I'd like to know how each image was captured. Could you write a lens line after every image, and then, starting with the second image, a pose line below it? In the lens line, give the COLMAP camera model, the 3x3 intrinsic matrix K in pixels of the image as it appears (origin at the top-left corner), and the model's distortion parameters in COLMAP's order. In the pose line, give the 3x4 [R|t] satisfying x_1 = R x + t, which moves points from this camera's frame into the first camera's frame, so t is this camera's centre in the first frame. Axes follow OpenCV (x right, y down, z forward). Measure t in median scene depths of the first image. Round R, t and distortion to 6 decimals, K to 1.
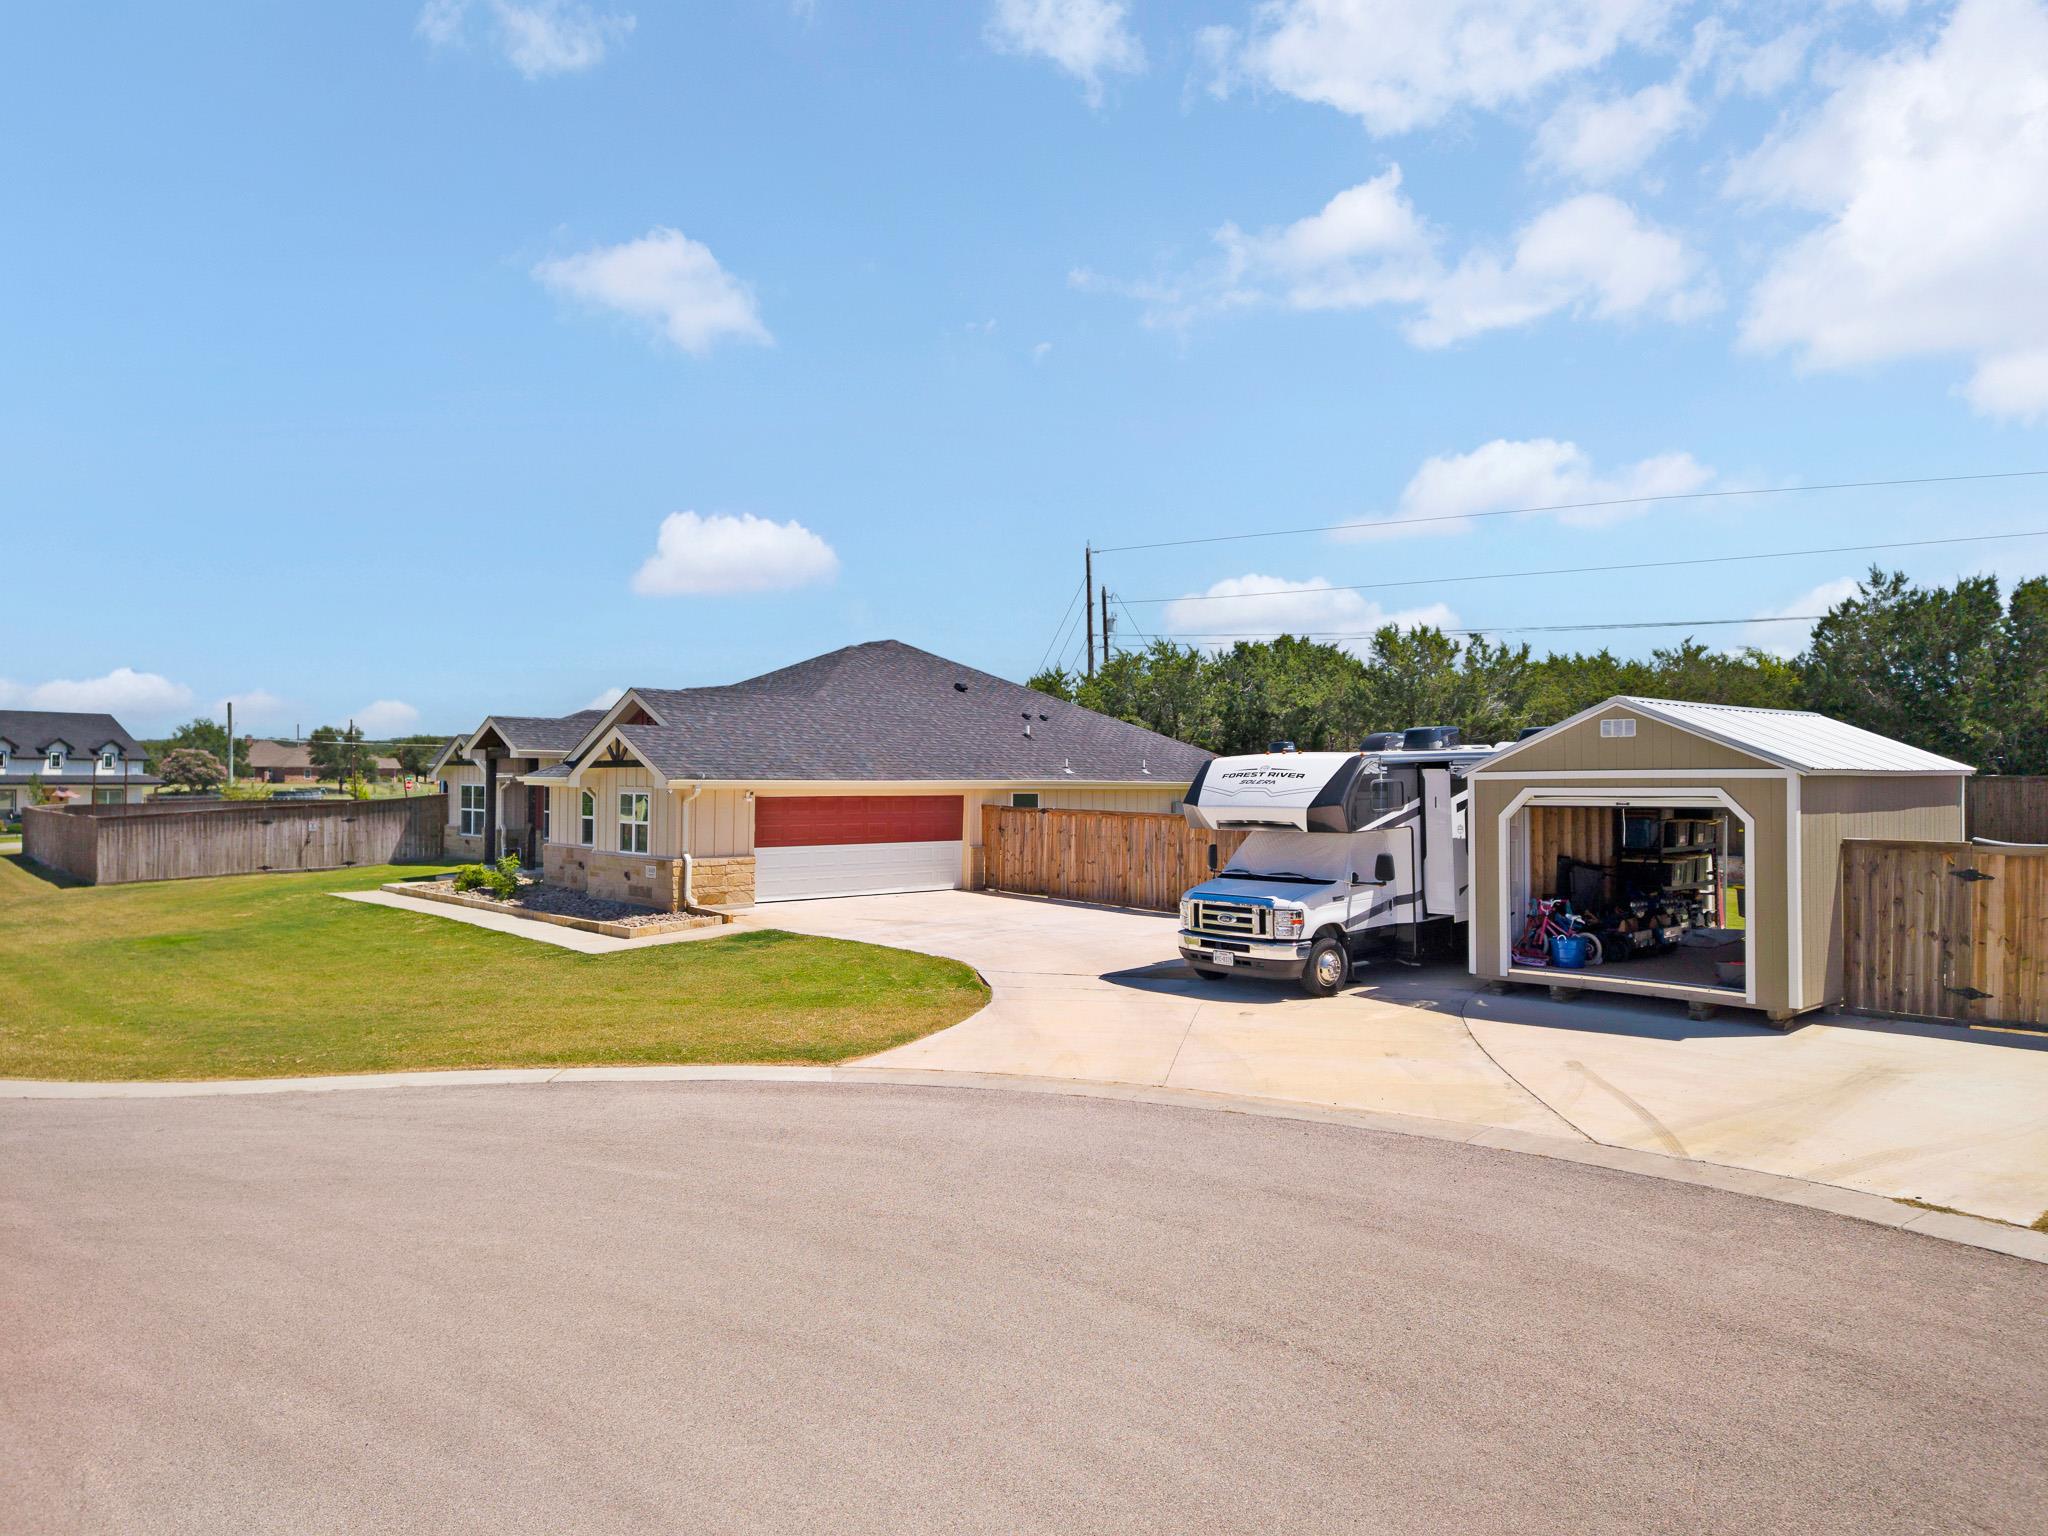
lens RADIAL K [[1380.0, 0, 1017.2], [0, 1380.0, 776.4], [0, 0, 1]] dist [0.044618, -0.007874]
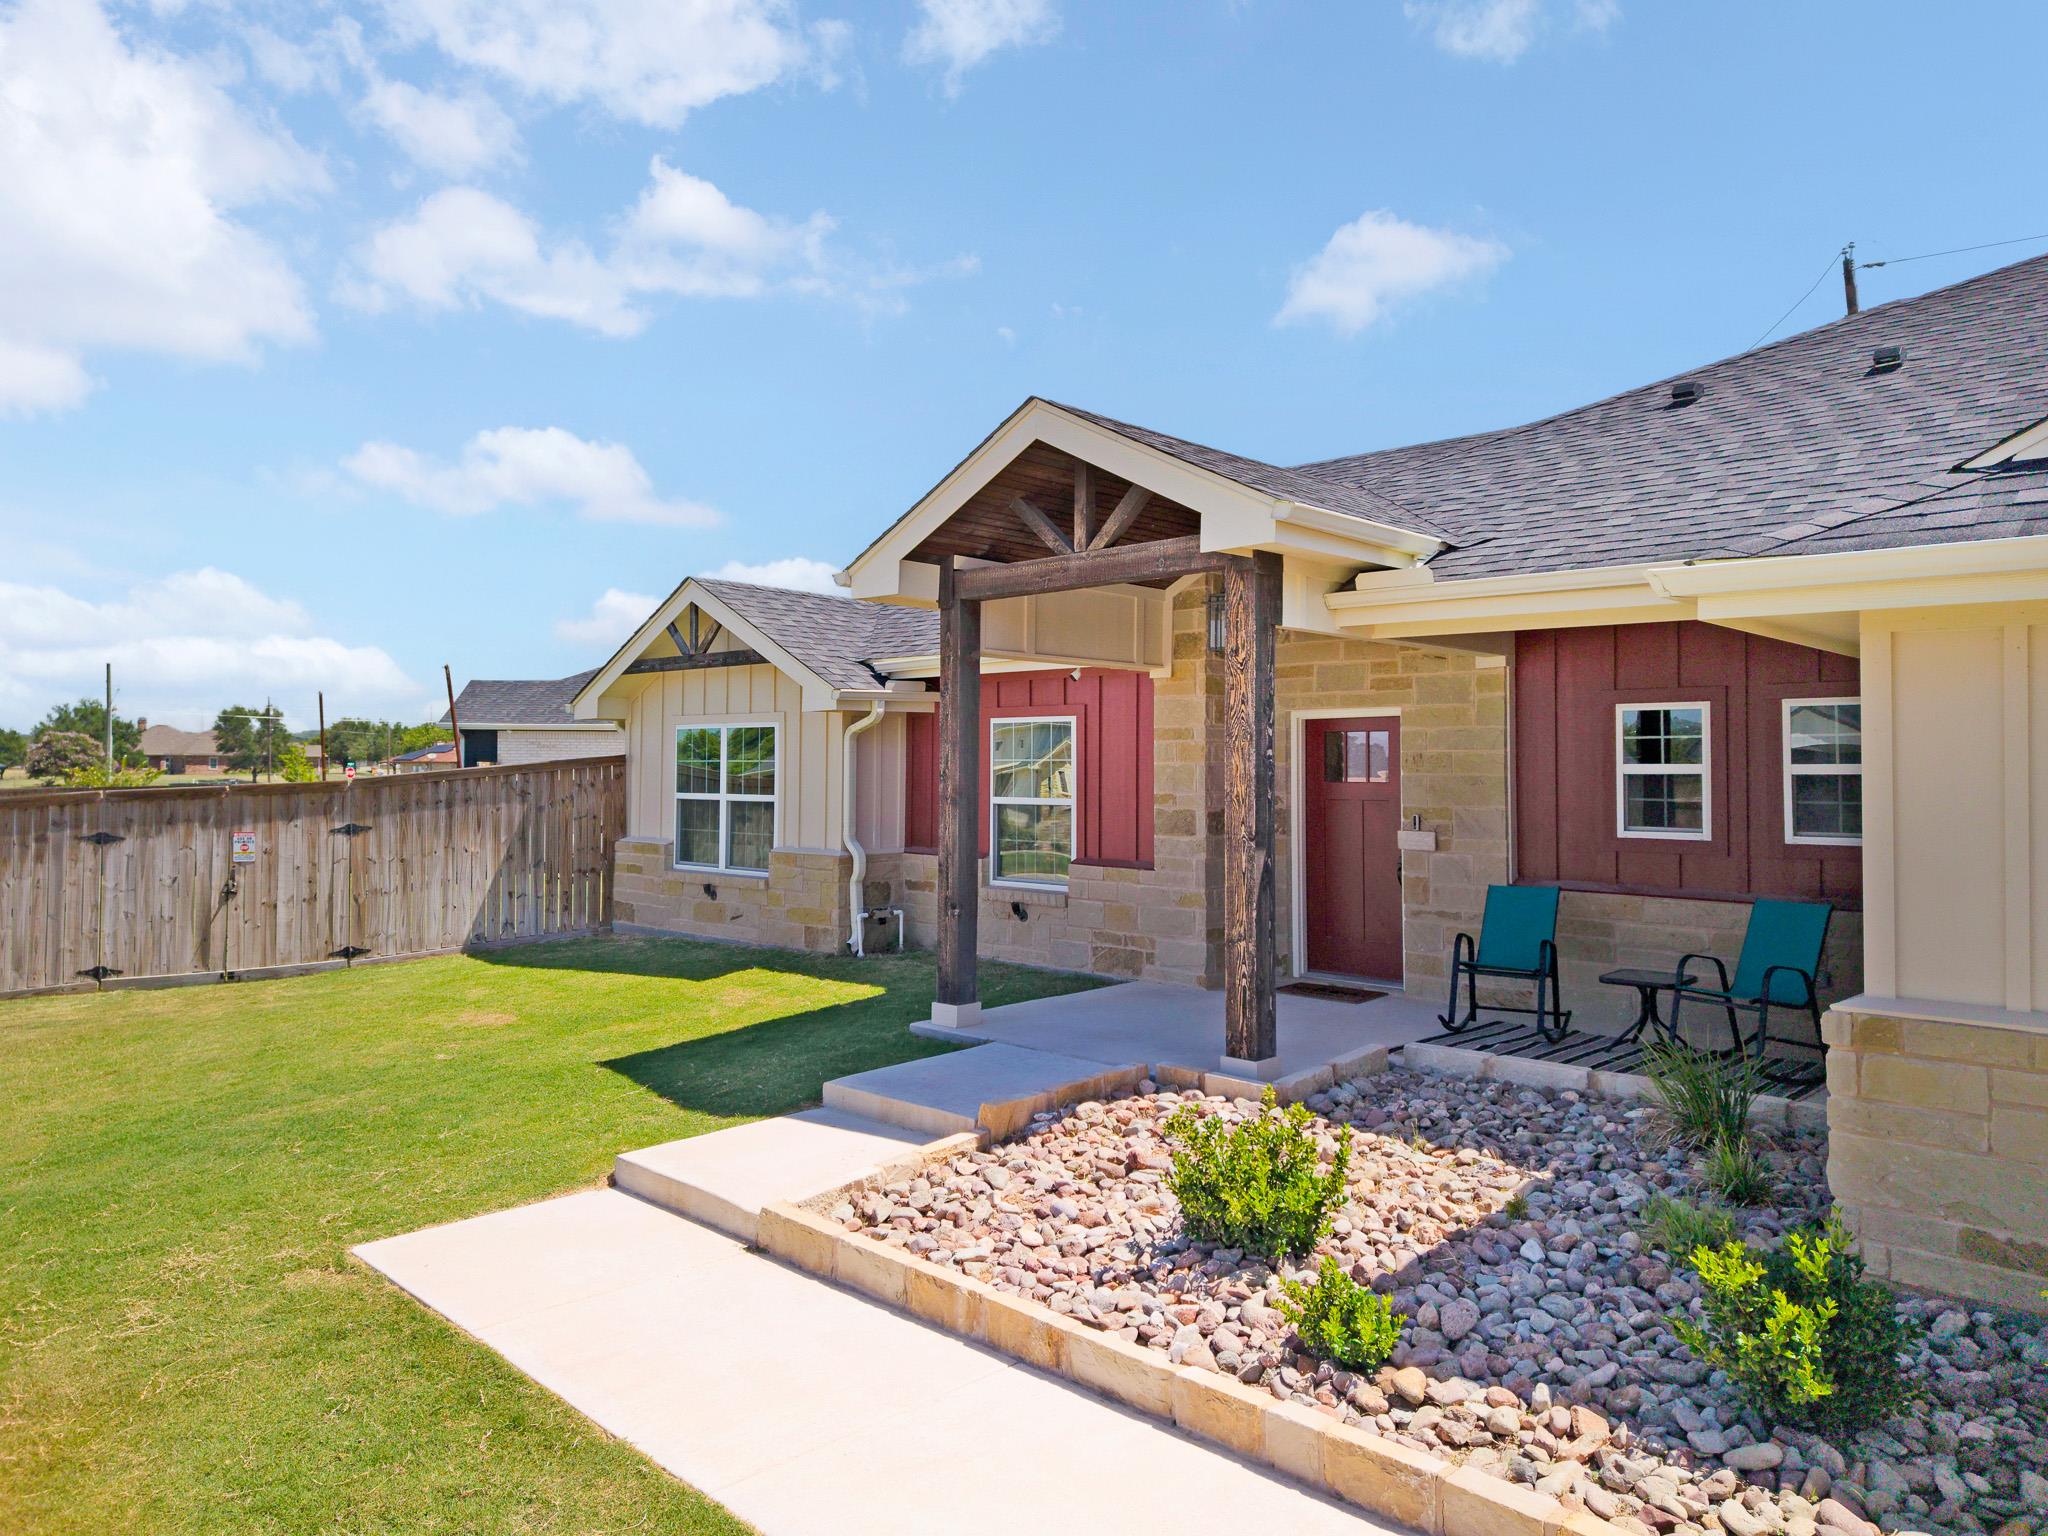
lens RADIAL K [[1380.0, 0, 1021.6], [0, 1380.0, 714.2], [0, 0, 1]] dist [0.044618, -0.007874]
pose [[0.998556, -0.000724, 0.053723, -0.328813], [0.002836, 0.999226, -0.039246, 0.016699], [-0.053653, 0.039342, 0.997784, 0.637433]]
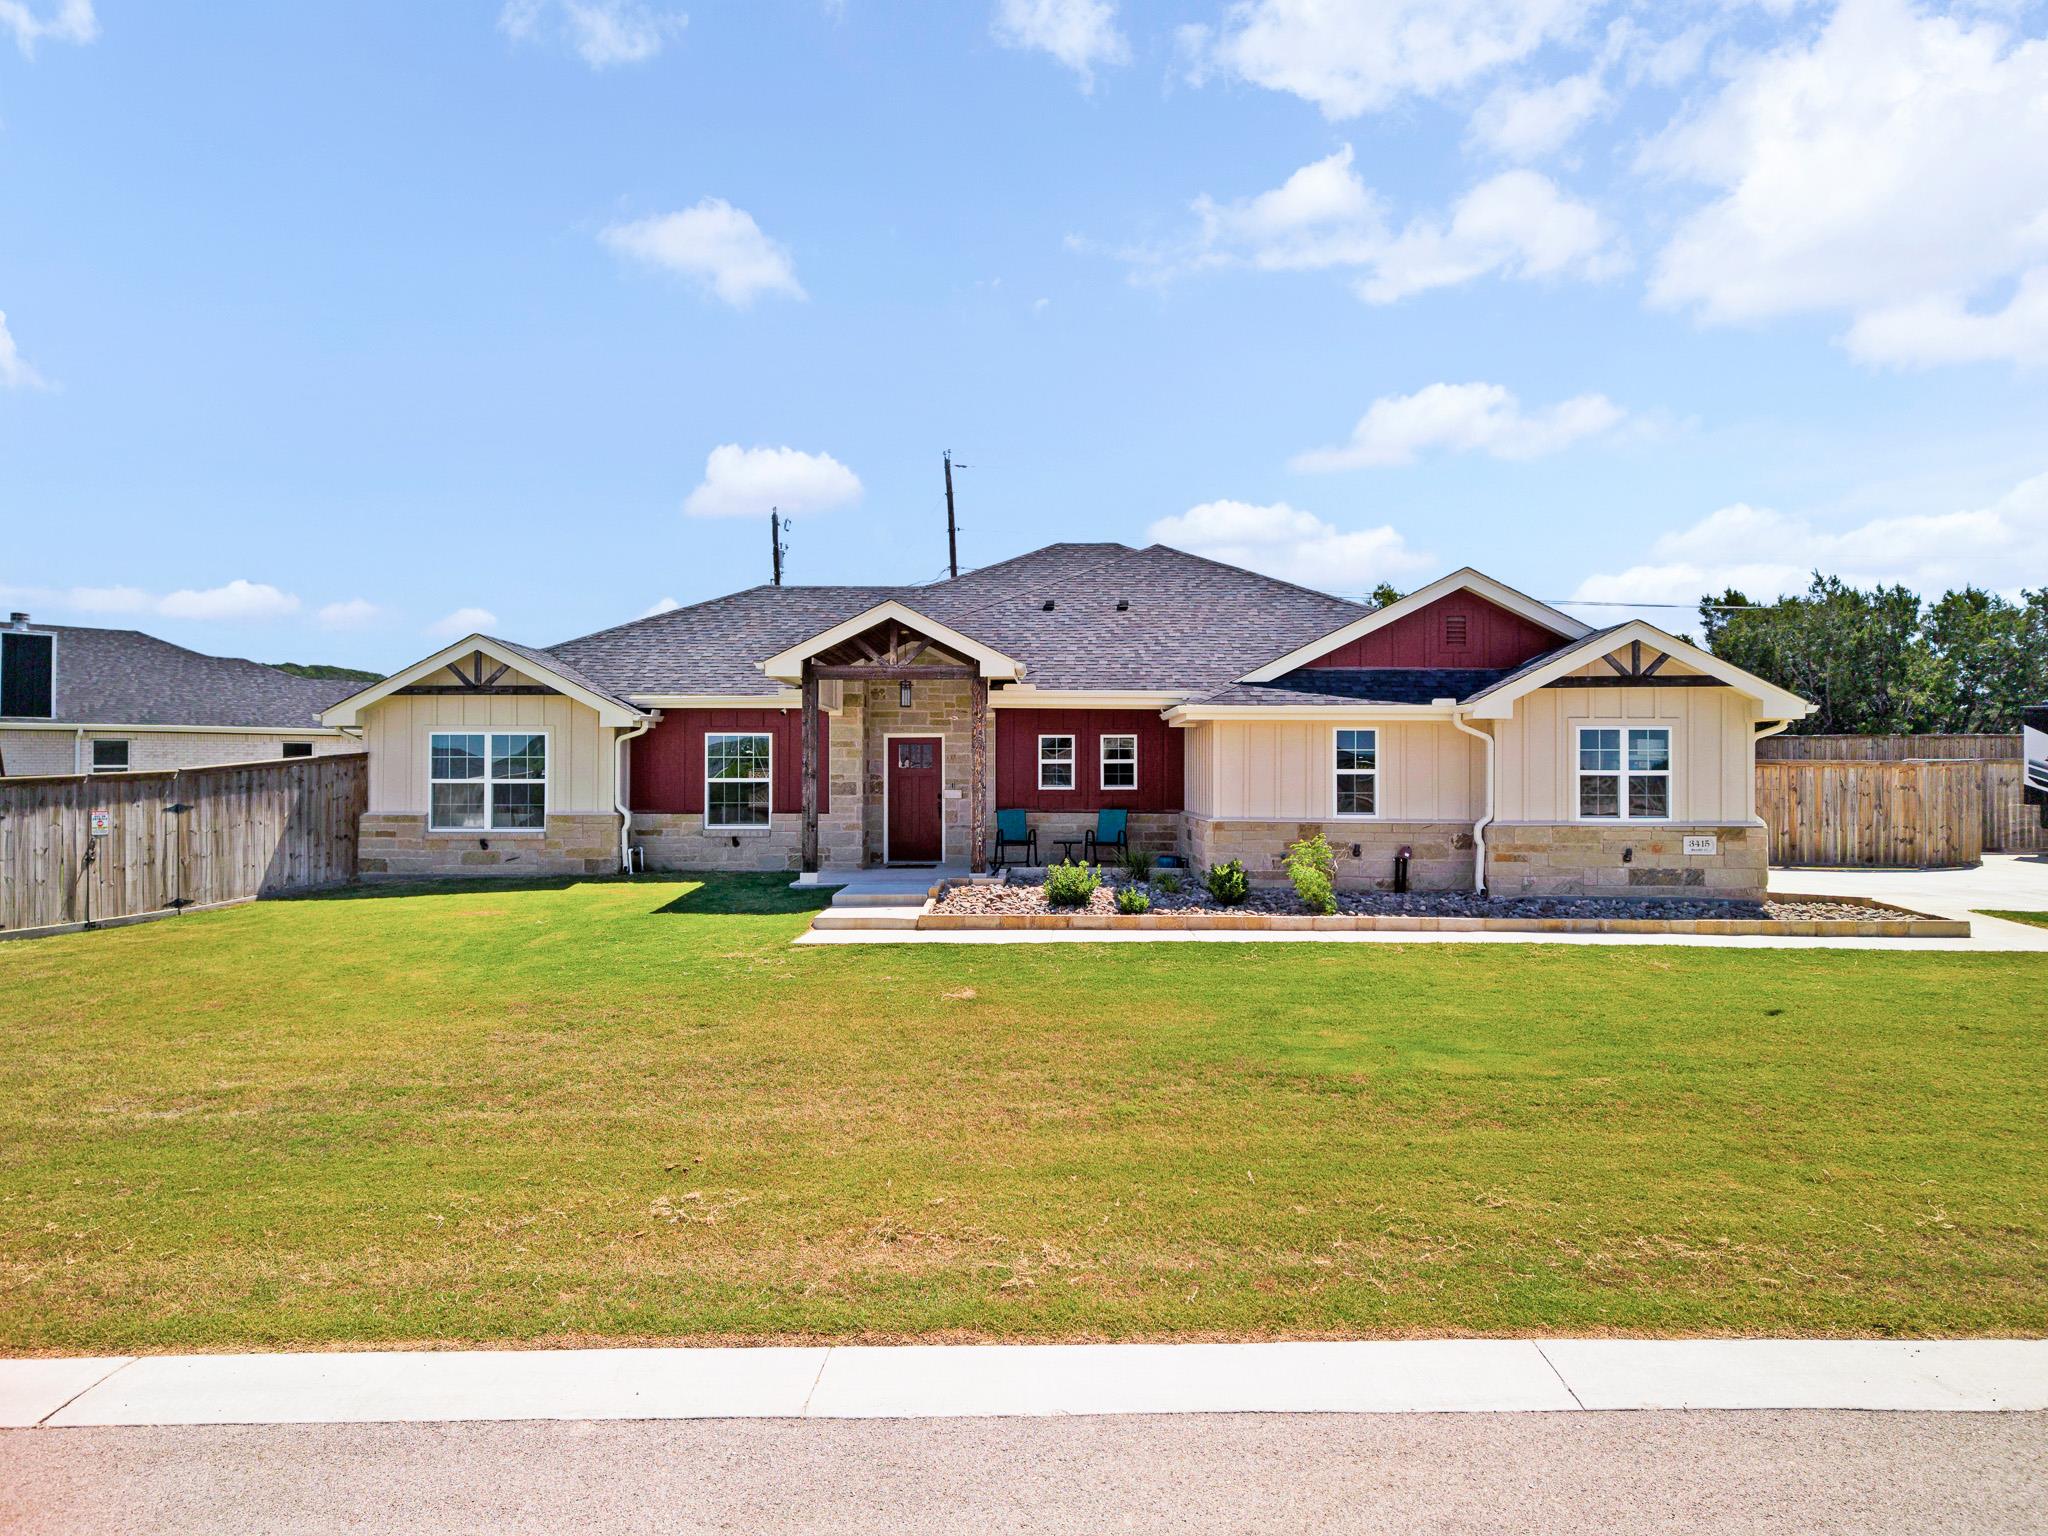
lens RADIAL K [[1380.0, 0, 1024.6], [0, 1380.0, 757.8], [0, 0, 1]] dist [0.044618, -0.007874]
pose [[0.696869, 0.001452, 0.717197, -0.613007], [0.003555, 0.999979, -0.005479, 0.018467], [-0.717190, 0.006368, 0.696849, 0.484387]]
